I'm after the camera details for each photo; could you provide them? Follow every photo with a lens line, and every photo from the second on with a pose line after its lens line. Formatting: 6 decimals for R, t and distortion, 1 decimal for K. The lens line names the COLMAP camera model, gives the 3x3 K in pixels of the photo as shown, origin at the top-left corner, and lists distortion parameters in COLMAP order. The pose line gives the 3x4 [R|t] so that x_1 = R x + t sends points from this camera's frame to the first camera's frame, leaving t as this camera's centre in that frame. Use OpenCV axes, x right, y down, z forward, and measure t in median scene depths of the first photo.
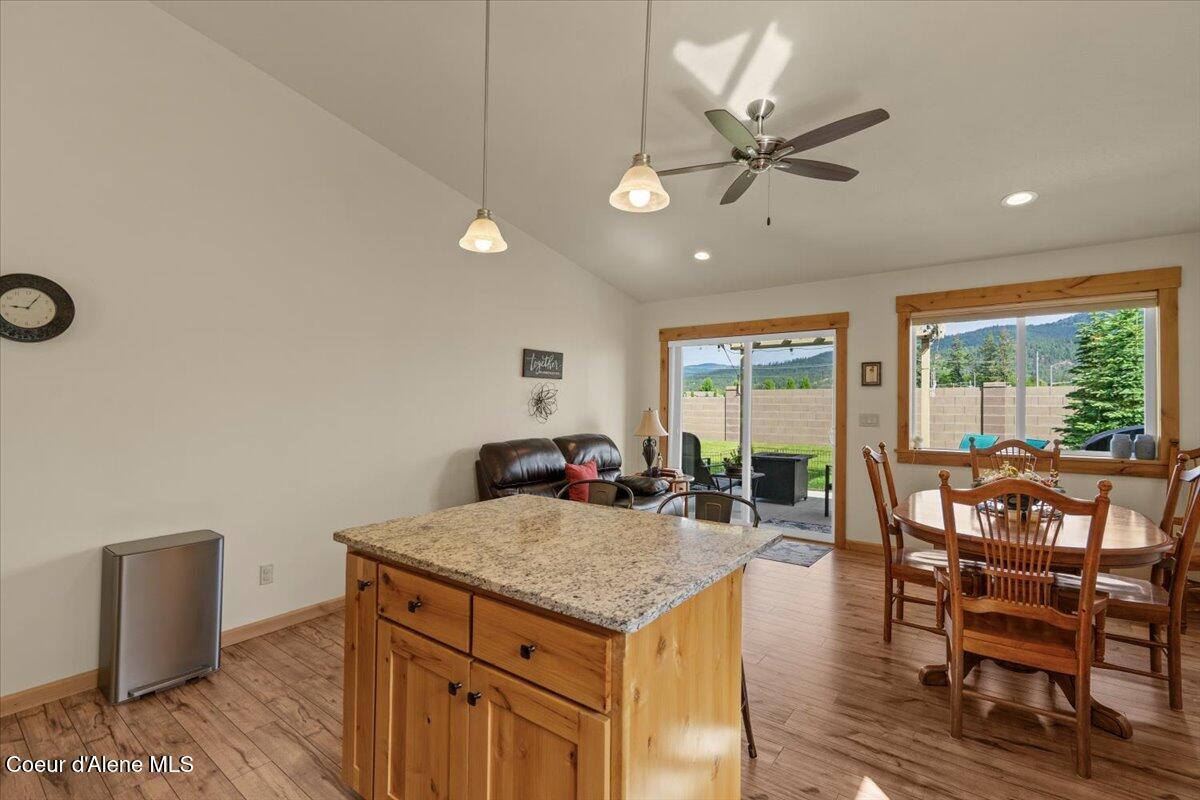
lens RADIAL K [[541.5, 0, 596.2], [0, 541.5, 384.5], [0, 0, 1]] dist [-0.003569, 0.001998]
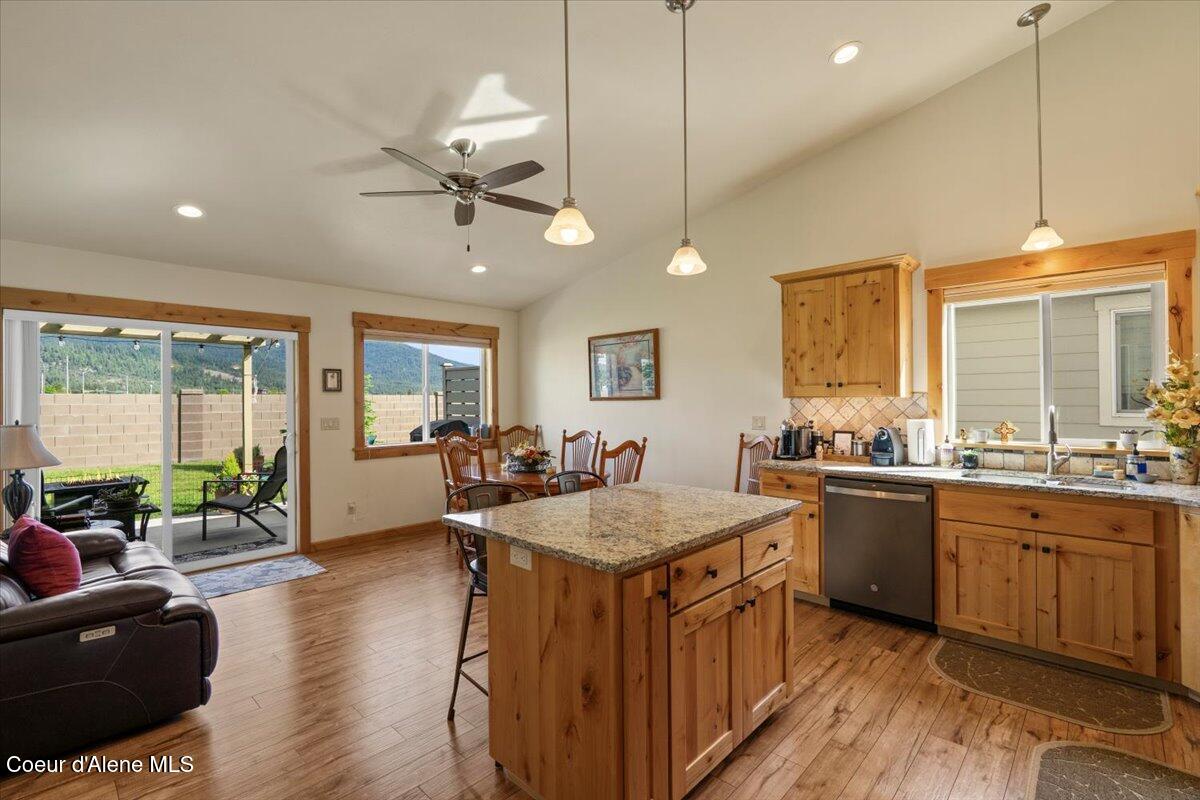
lens RADIAL K [[541.5, 0, 603.8], [0, 541.5, 401.5], [0, 0, 1]] dist [-0.003569, 0.001998]
pose [[0.103400, 0.001006, 0.994639, -0.495160], [-0.016265, 0.999867, 0.000680, 0.013099], [-0.994507, -0.016248, 0.103403, 0.362598]]
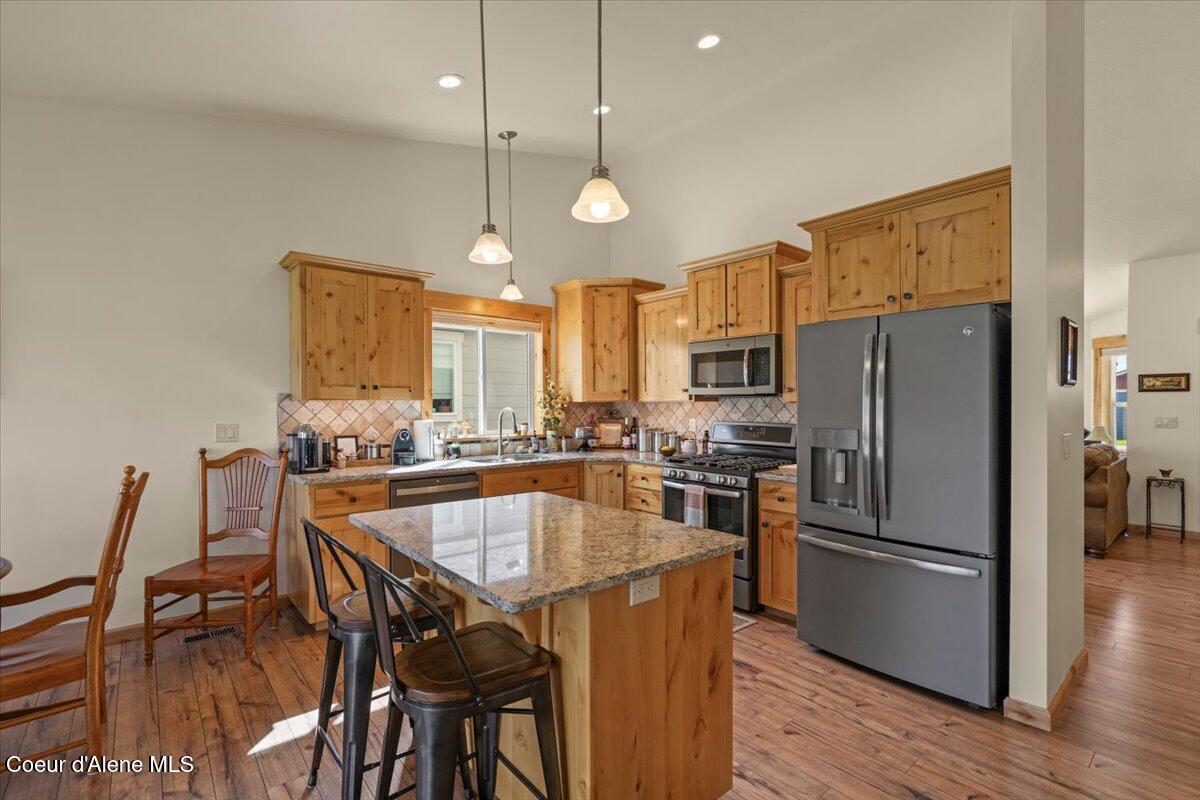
lens RADIAL K [[541.5, 0, 603.2], [0, 541.5, 406.5], [0, 0, 1]] dist [-0.003569, 0.001998]
pose [[-0.978428, -0.000510, 0.206586, -0.153787], [-0.003780, 0.999874, -0.015433, 0.021550], [-0.206552, -0.015881, -0.978307, 0.789162]]
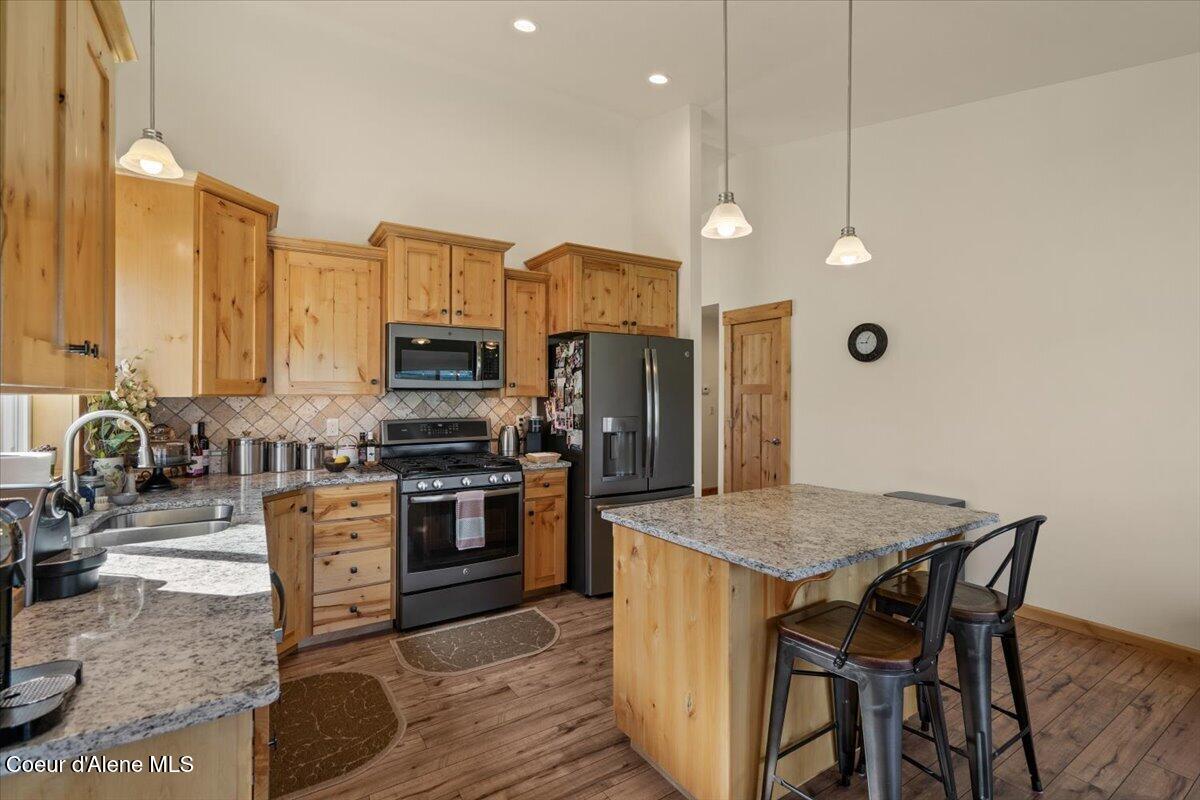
lens RADIAL K [[541.5, 0, 596.4], [0, 541.5, 391.0], [0, 0, 1]] dist [-0.003569, 0.001998]
pose [[-0.344377, -0.004809, -0.938819, 0.467098], [0.021995, 0.999671, -0.013189, 0.007964], [0.938574, -0.025191, -0.344158, 0.385842]]
